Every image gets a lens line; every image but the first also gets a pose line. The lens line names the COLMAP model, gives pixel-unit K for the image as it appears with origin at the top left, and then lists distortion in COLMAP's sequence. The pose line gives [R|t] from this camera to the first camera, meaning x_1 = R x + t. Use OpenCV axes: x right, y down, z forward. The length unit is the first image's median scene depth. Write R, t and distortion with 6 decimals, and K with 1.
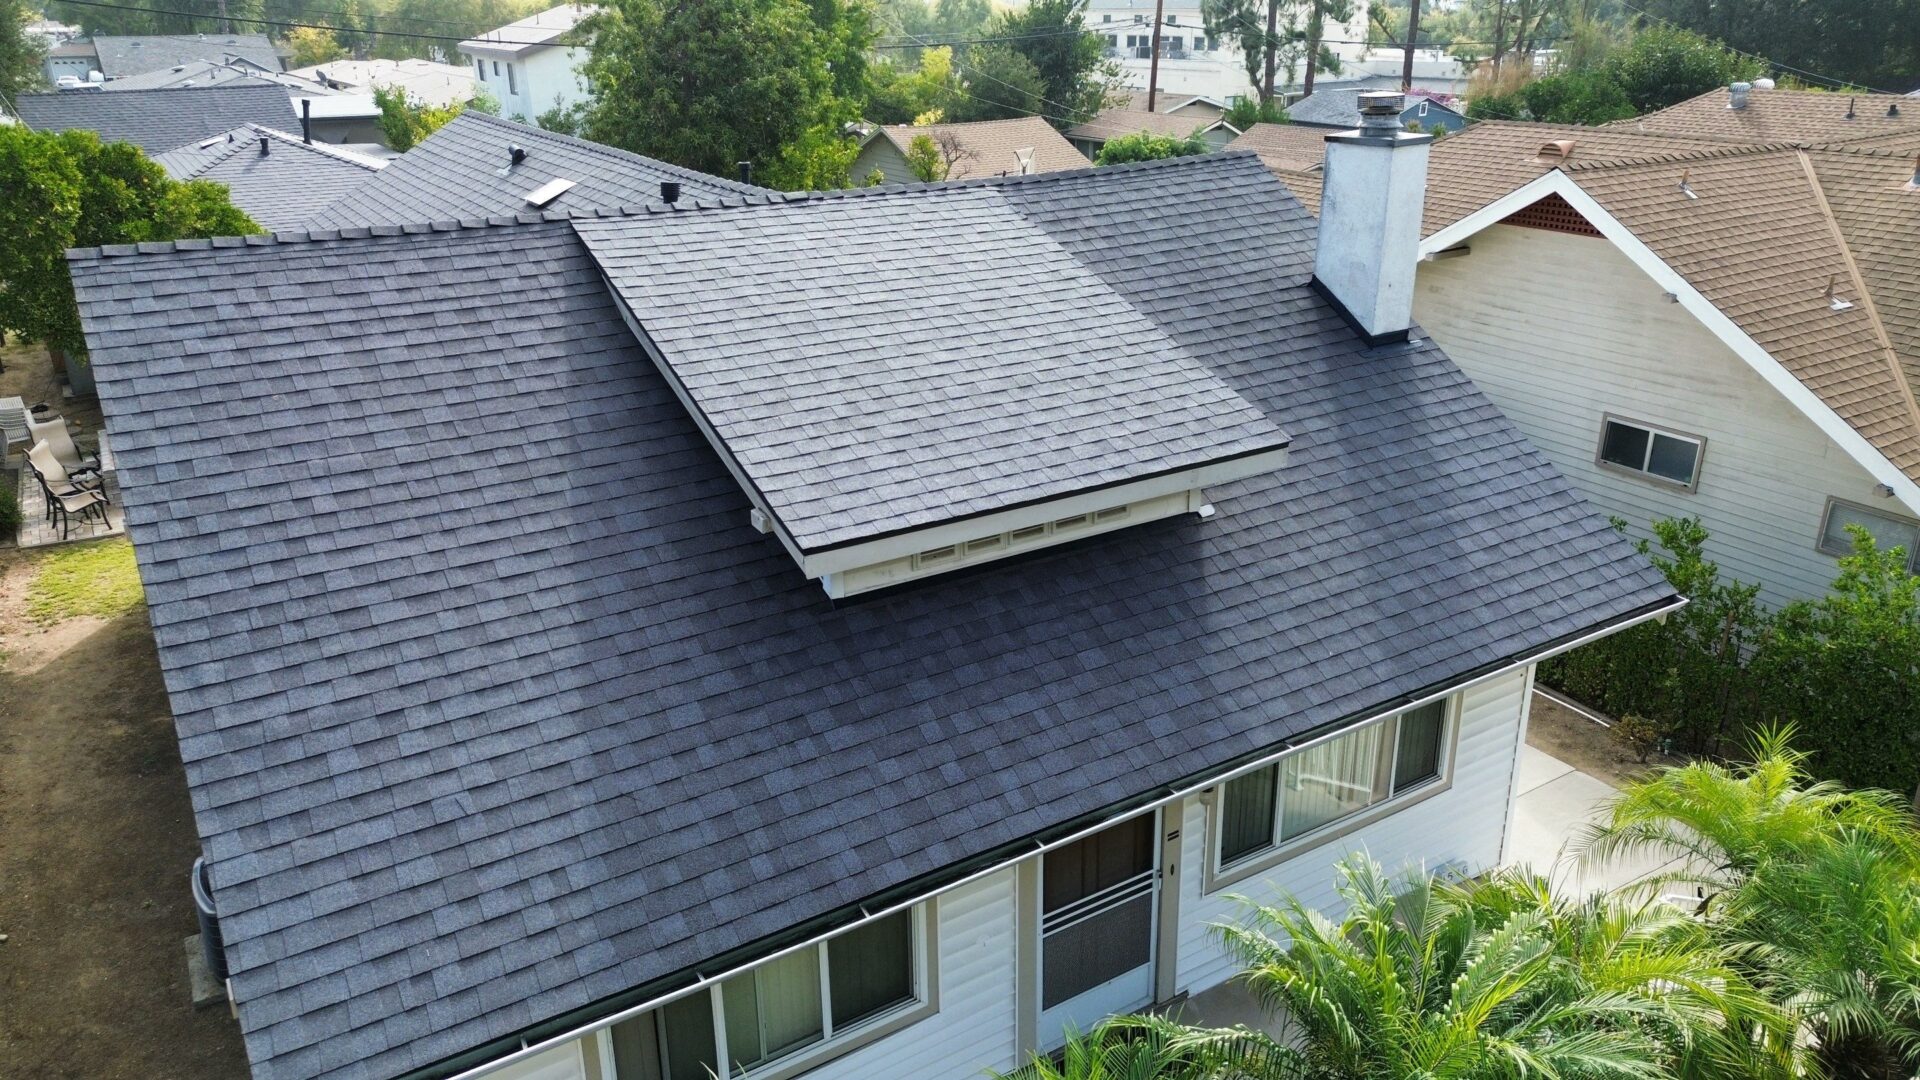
lens RADIAL K [[1362.6, 0, 949.9], [0, 1362.6, 527.7], [0, 0, 1]] dist [0.080439, -0.089408]
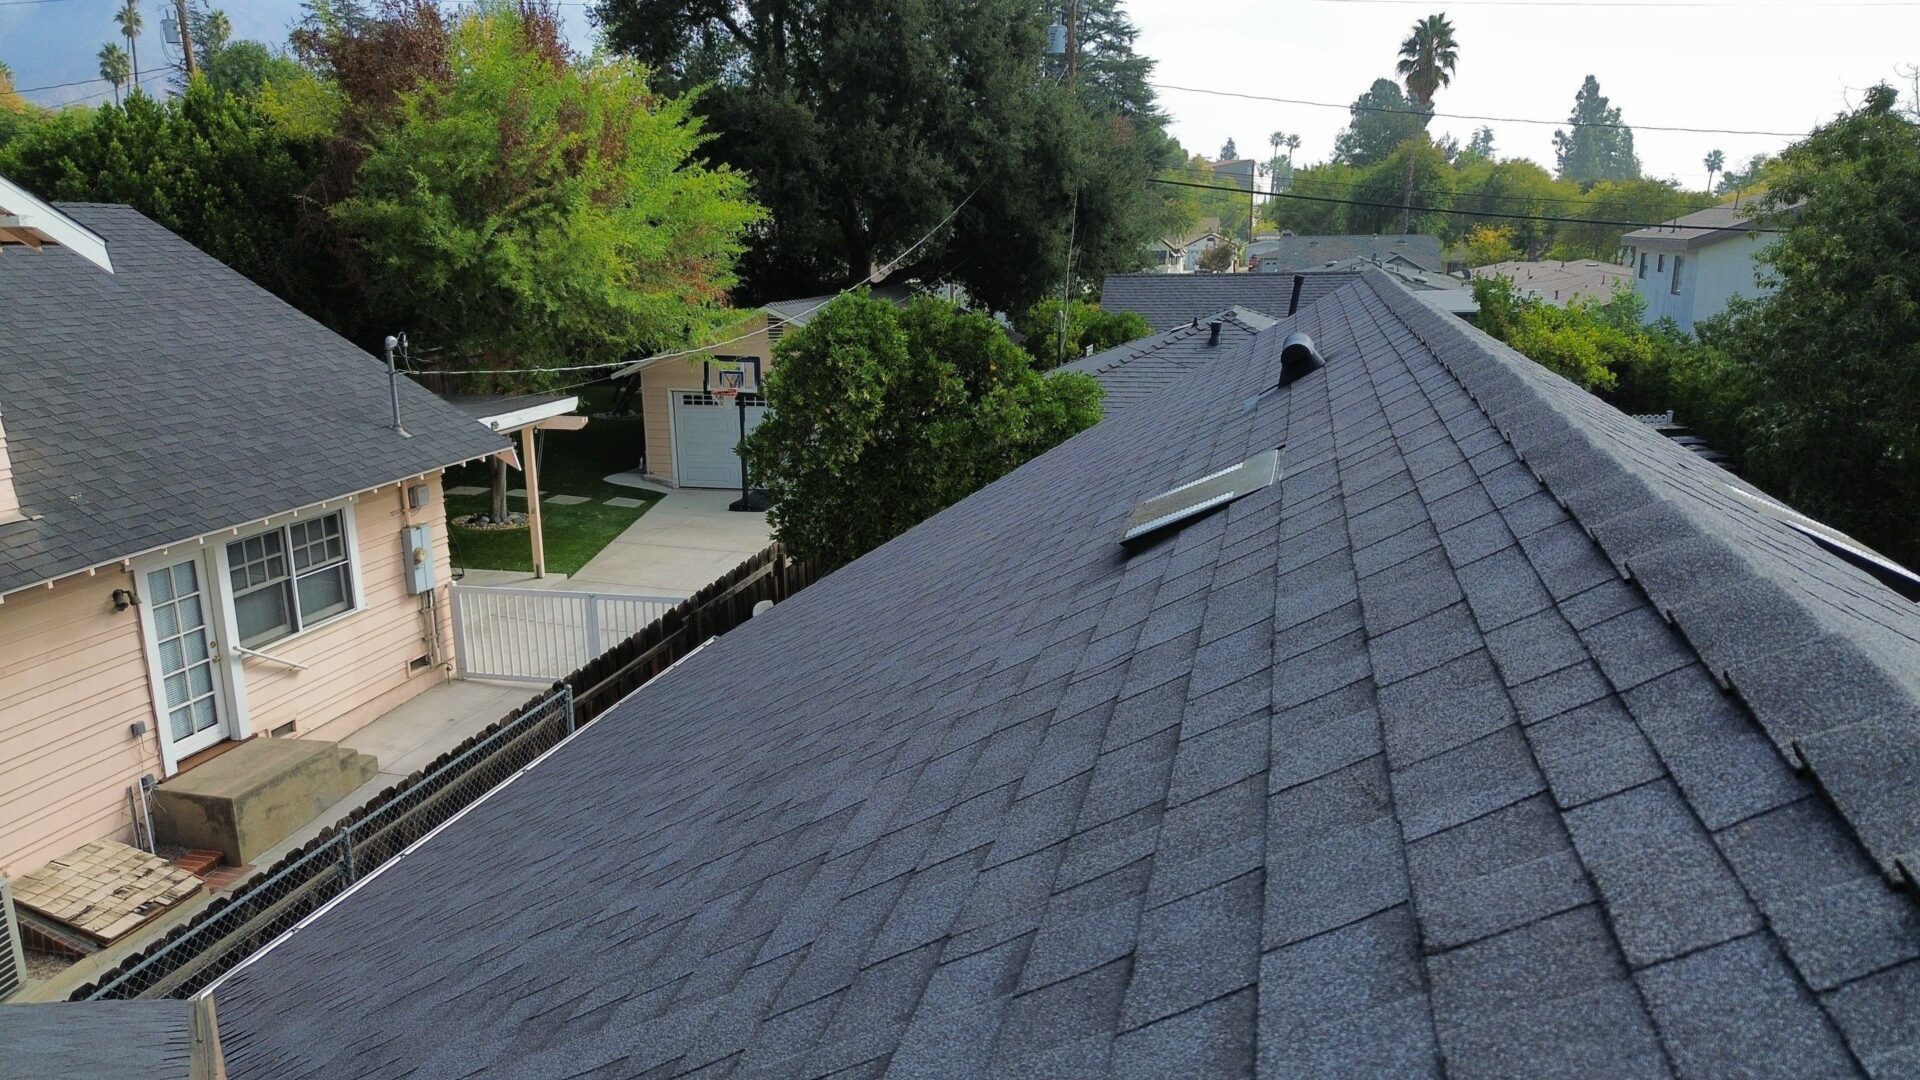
lens RADIAL K [[1362.6, 0, 949.9], [0, 1362.6, 527.7], [0, 0, 1]] dist [0.080439, -0.089408]
pose [[0.697987, 0.157679, -0.698536, -0.046542], [-0.254699, 0.966336, -0.036370, -0.071307], [0.669285, 0.203302, 0.714650, 0.255512]]
